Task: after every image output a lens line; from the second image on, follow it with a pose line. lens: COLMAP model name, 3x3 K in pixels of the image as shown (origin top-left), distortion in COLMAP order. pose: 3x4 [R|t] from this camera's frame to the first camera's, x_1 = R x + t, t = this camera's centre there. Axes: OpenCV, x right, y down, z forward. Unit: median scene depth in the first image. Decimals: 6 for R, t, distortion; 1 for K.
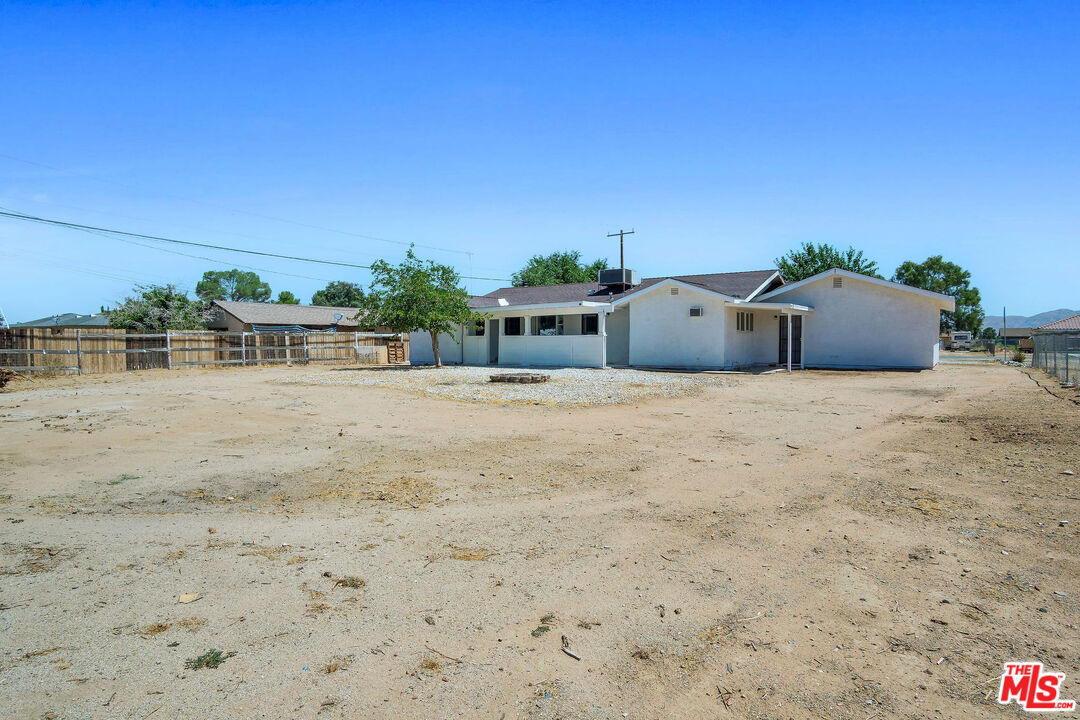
lens RADIAL K [[591.0, 0, 535.6], [0, 591.0, 337.2], [0, 0, 1]] dist [-0.022569, 0.003078]
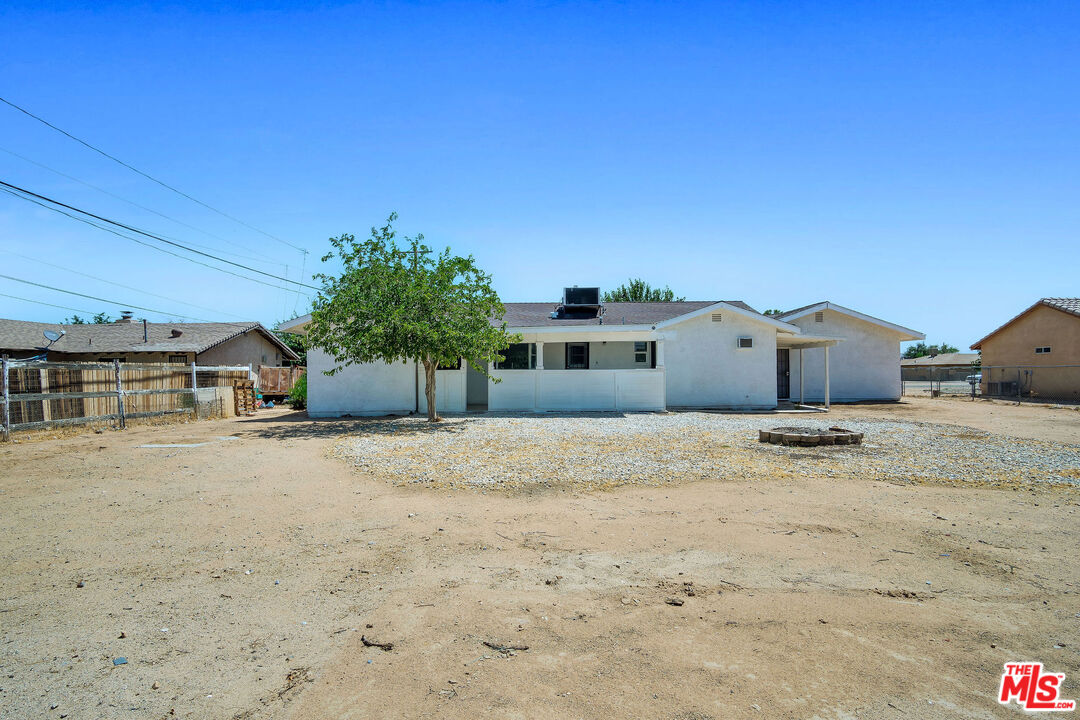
lens RADIAL K [[591.0, 0, 535.6], [0, 591.0, 337.2], [0, 0, 1]] dist [-0.022569, 0.003078]
pose [[0.818728, 0.031270, 0.573329, -0.426259], [0.000265, 0.998495, -0.054838, -0.002982], [-0.574181, 0.045050, 0.817488, 0.413257]]
